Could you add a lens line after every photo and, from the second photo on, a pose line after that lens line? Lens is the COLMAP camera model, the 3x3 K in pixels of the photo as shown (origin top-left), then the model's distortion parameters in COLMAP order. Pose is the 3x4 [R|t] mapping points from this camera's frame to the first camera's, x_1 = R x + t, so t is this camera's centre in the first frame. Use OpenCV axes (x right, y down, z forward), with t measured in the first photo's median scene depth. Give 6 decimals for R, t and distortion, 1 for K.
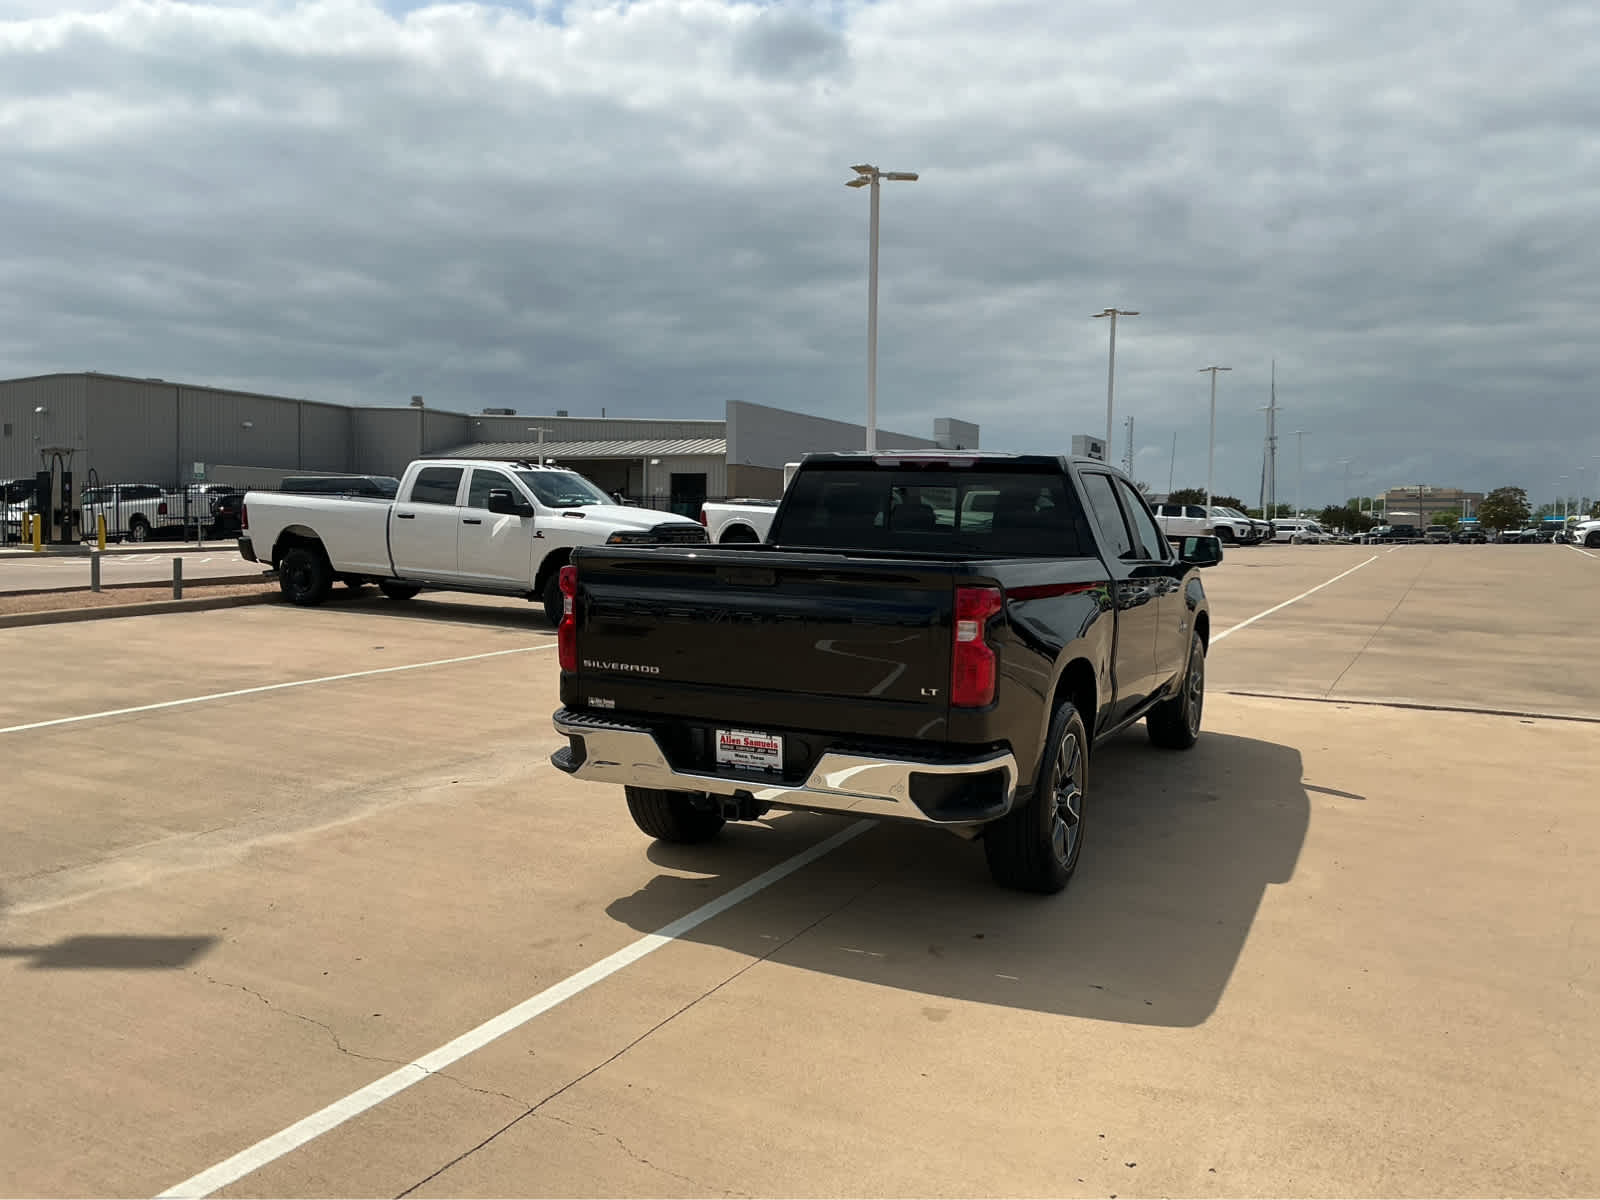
lens RADIAL K [[1321.4, 0, 799.5], [0, 1321.4, 613.4], [0, 0, 1]] dist [0.076082, -0.140213]
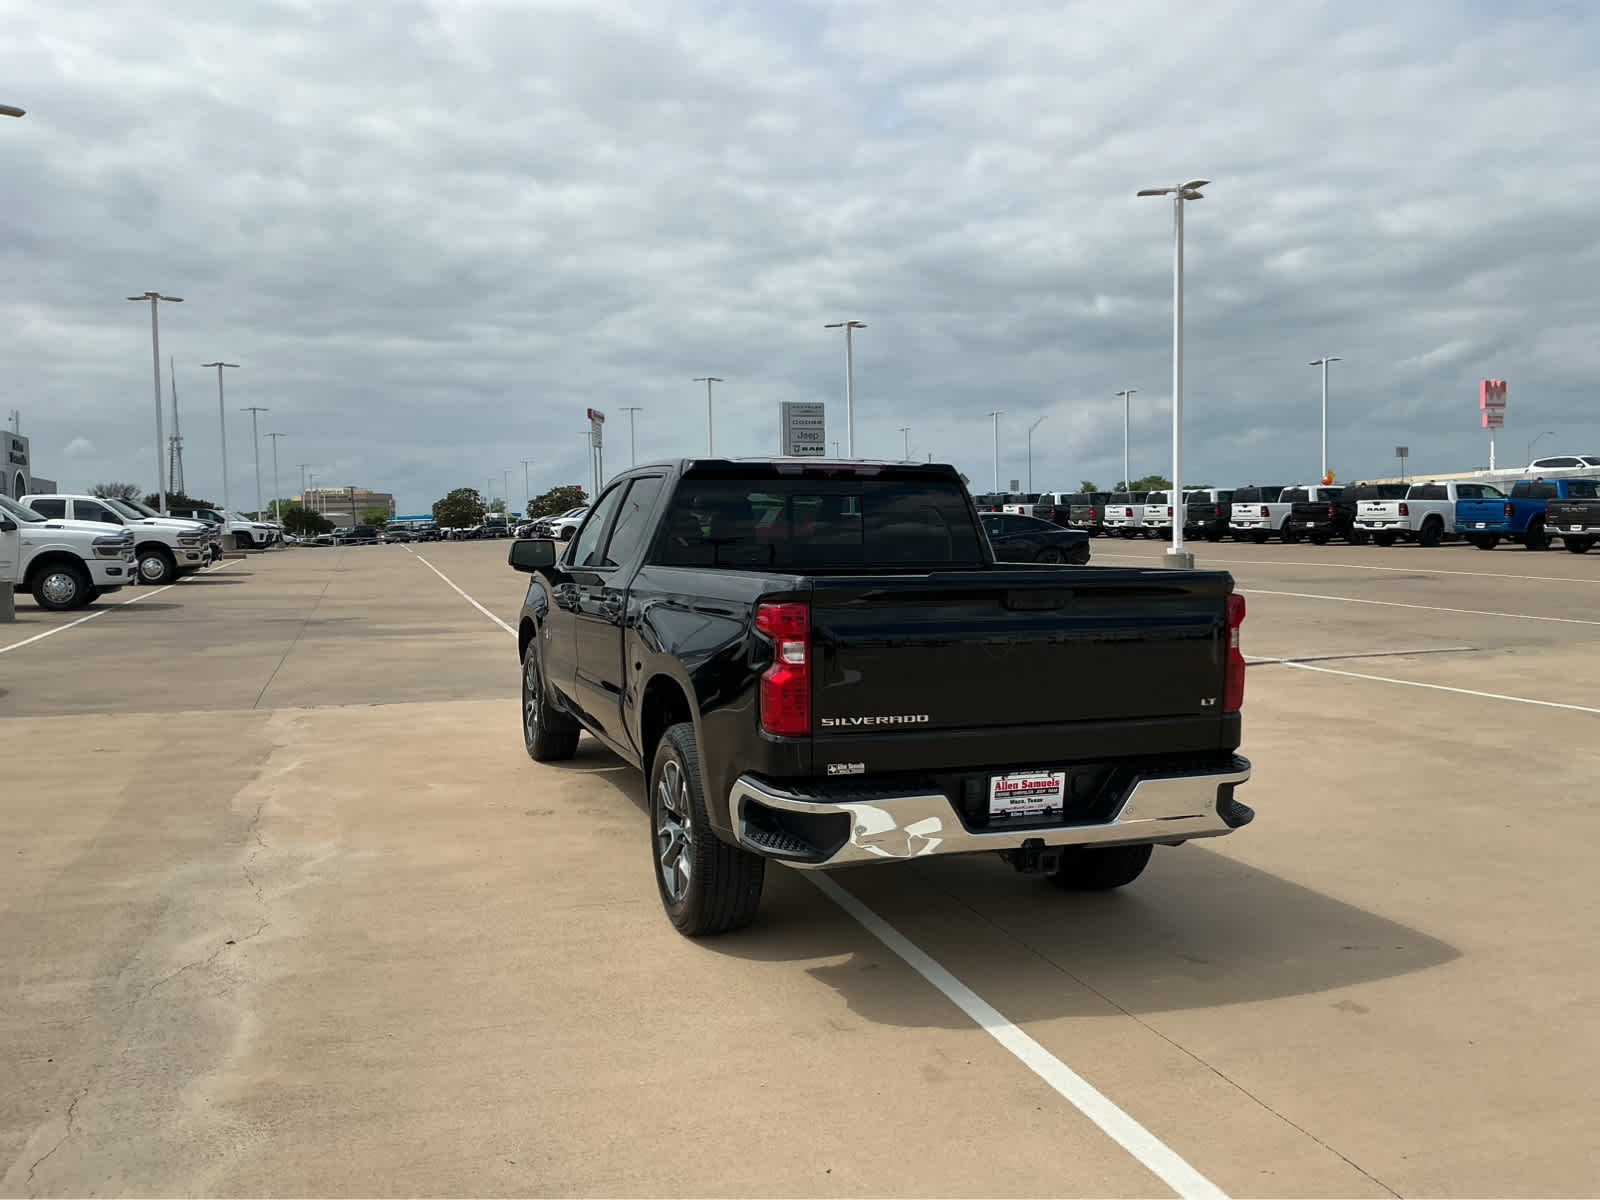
lens RADIAL K [[1321.4, 0, 799.2], [0, 1321.4, 601.8], [0, 0, 1]] dist [0.076082, -0.140213]
pose [[0.712017, -0.066689, 0.698988, -0.244900], [0.073748, 0.997076, 0.020005, -0.017703], [-0.698279, 0.037305, 0.714853, 0.146774]]
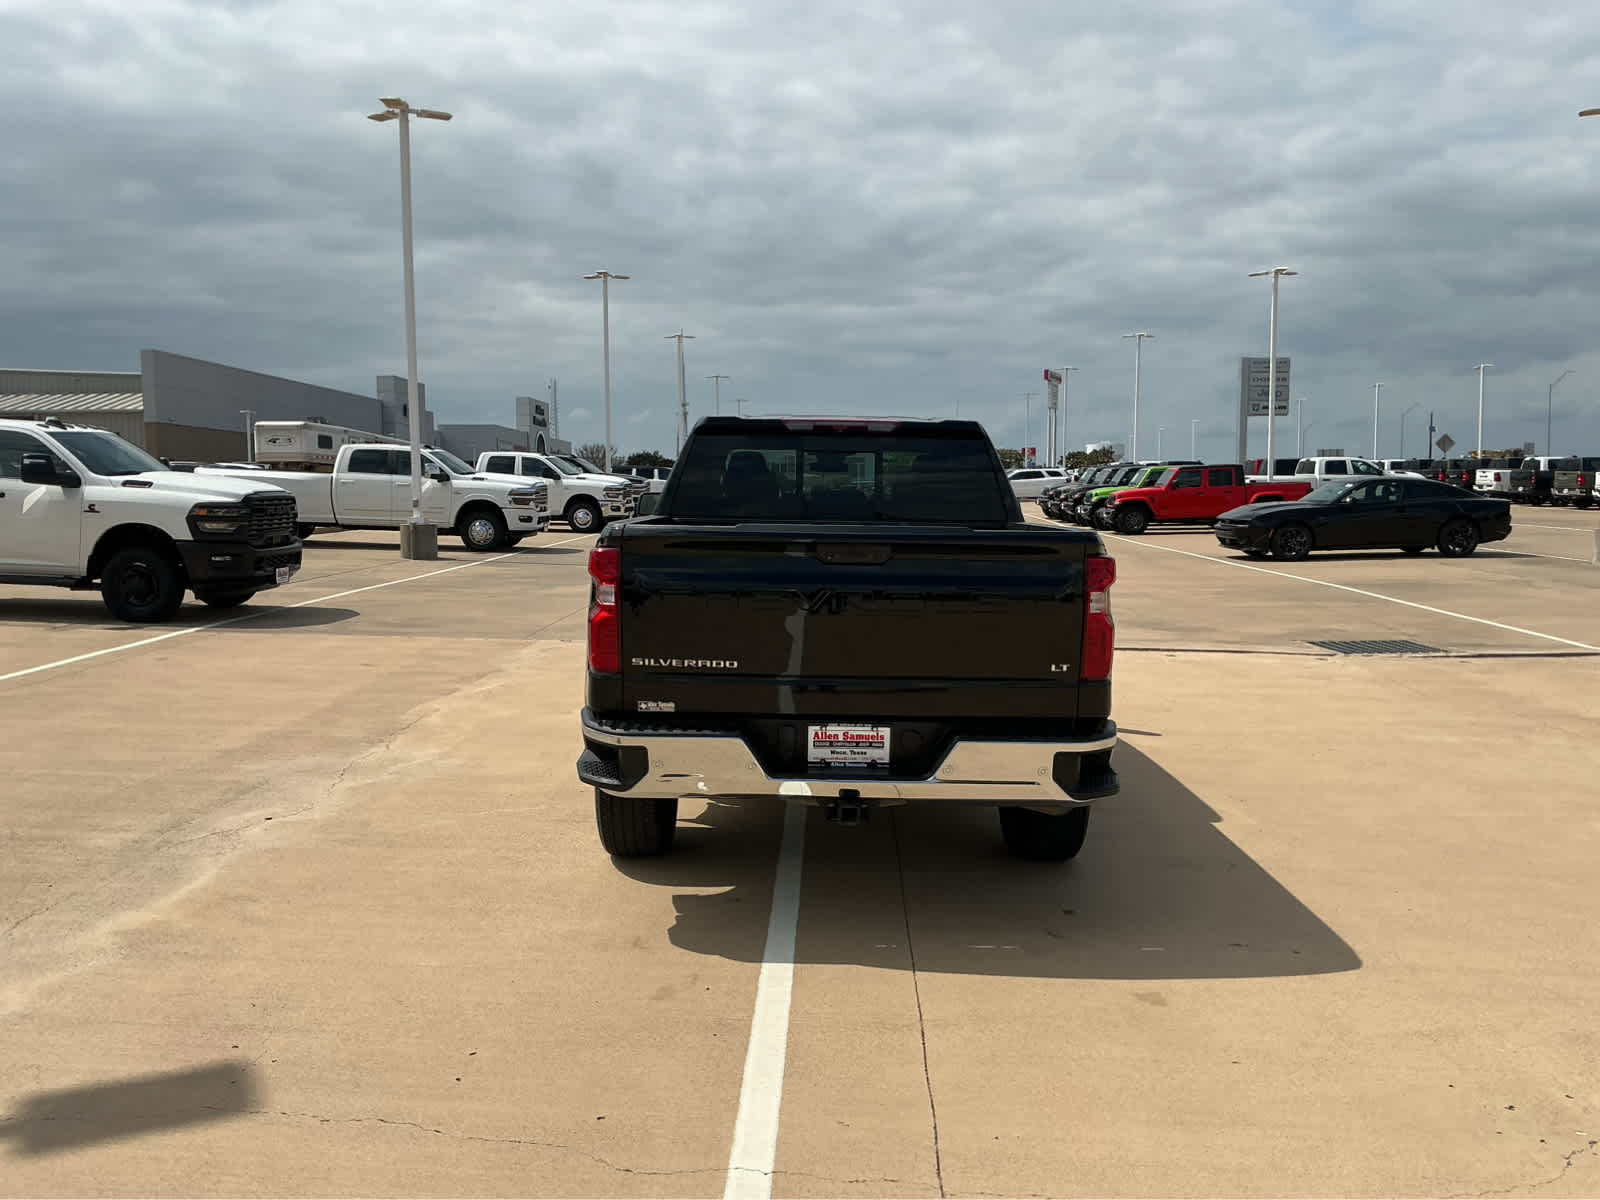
lens RADIAL K [[1321.4, 0, 800.1], [0, 1321.4, 595.3], [0, 0, 1]] dist [0.076082, -0.140213]
pose [[0.909387, -0.046687, 0.413323, -0.140100], [0.040557, 0.998899, 0.023598, -0.007098], [-0.413969, -0.004697, 0.910279, 0.059562]]
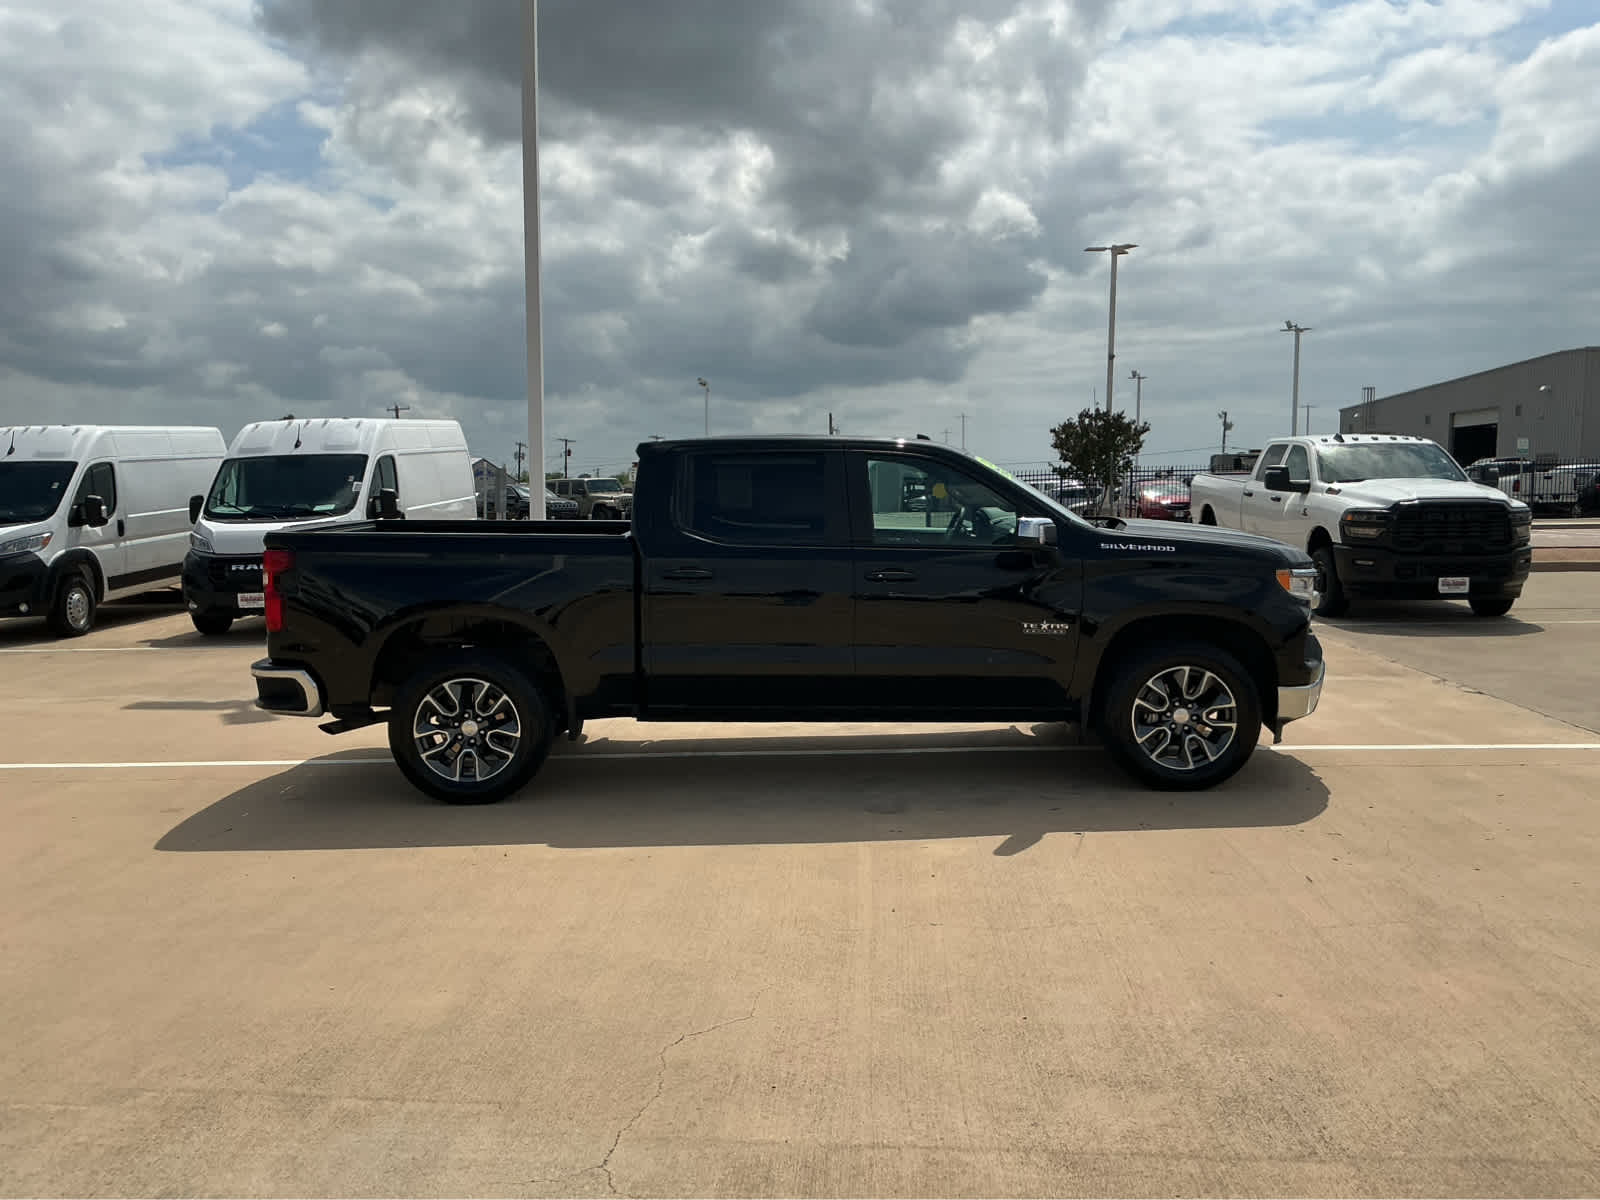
lens RADIAL K [[1321.4, 0, 808.6], [0, 1321.4, 599.5], [0, 0, 1]] dist [0.076082, -0.140213]
pose [[0.441397, 0.072492, -0.894379, 0.500421], [-0.061985, 0.996814, 0.050203, -0.022083], [0.895168, 0.033279, 0.444484, 0.257717]]
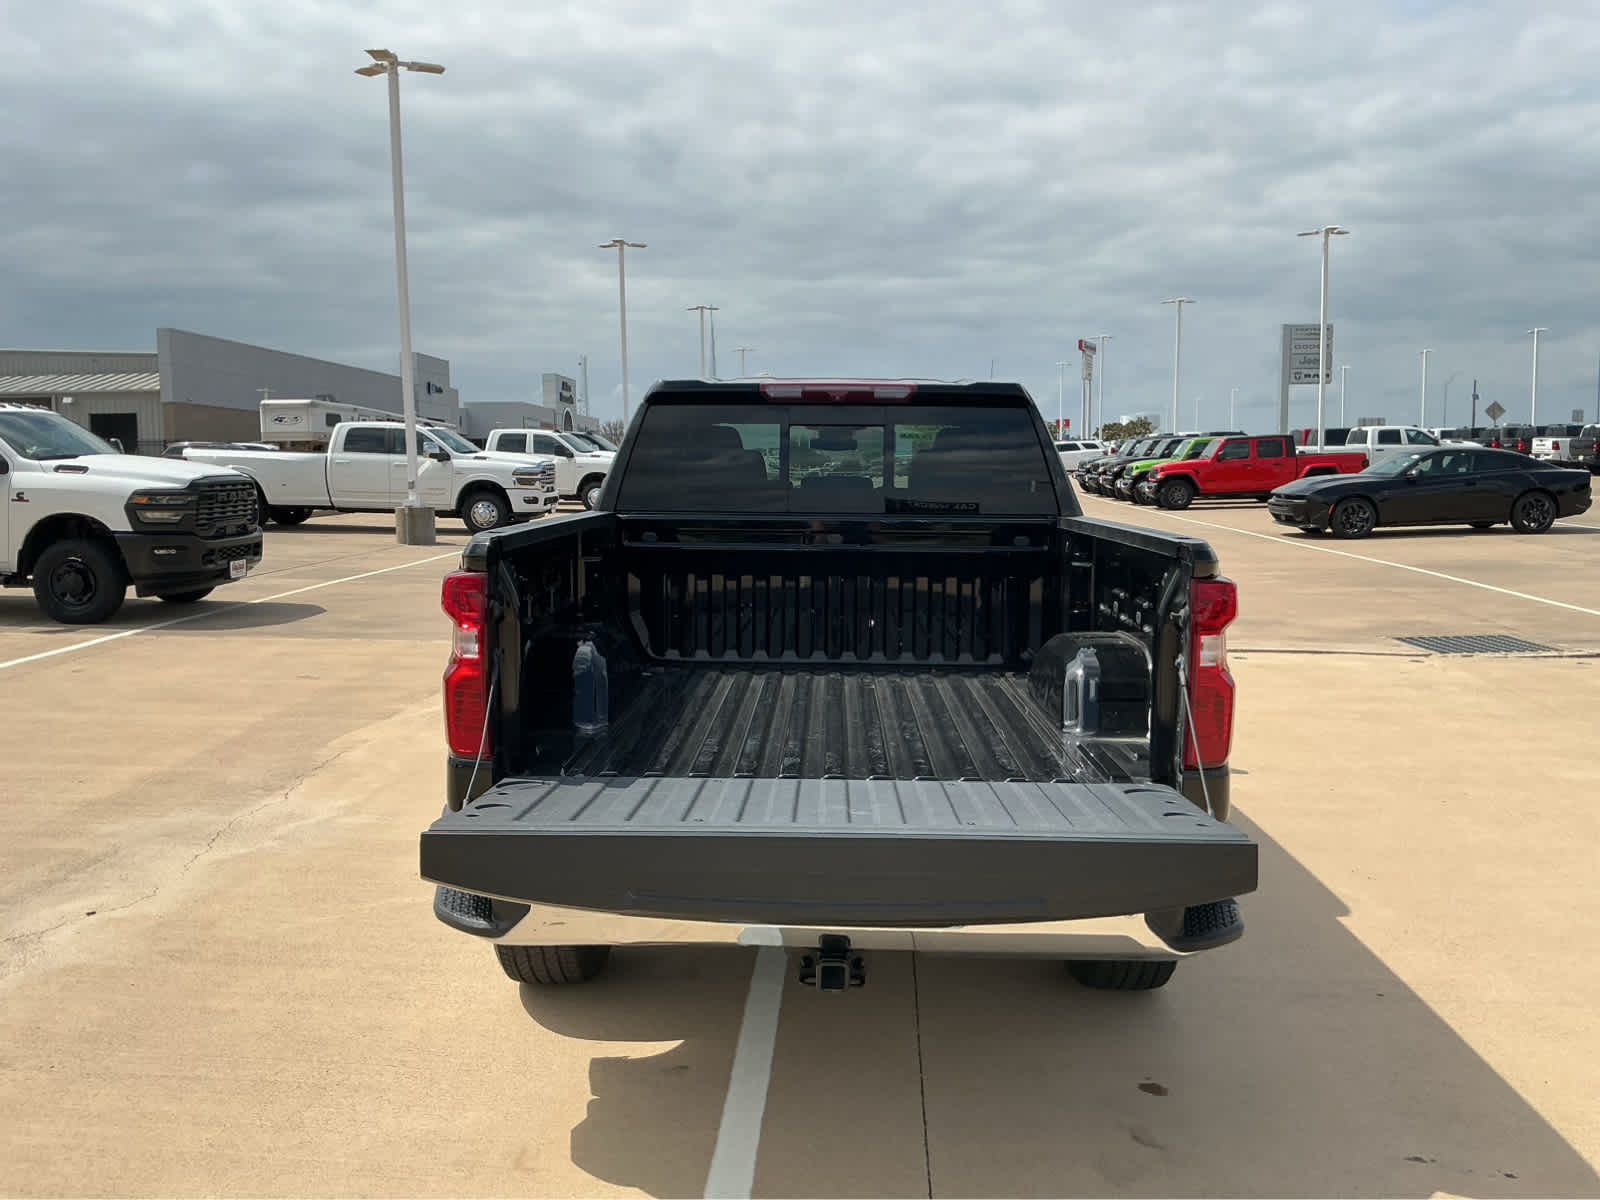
lens RADIAL K [[1321.4, 0, 800.9], [0, 1321.4, 590.2], [0, 0, 1]] dist [0.076082, -0.140213]
pose [[0.918551, -0.058738, 0.390913, -0.090093], [0.047779, 0.998146, 0.037711, -0.014625], [-0.392404, -0.015962, 0.919655, 0.143099]]
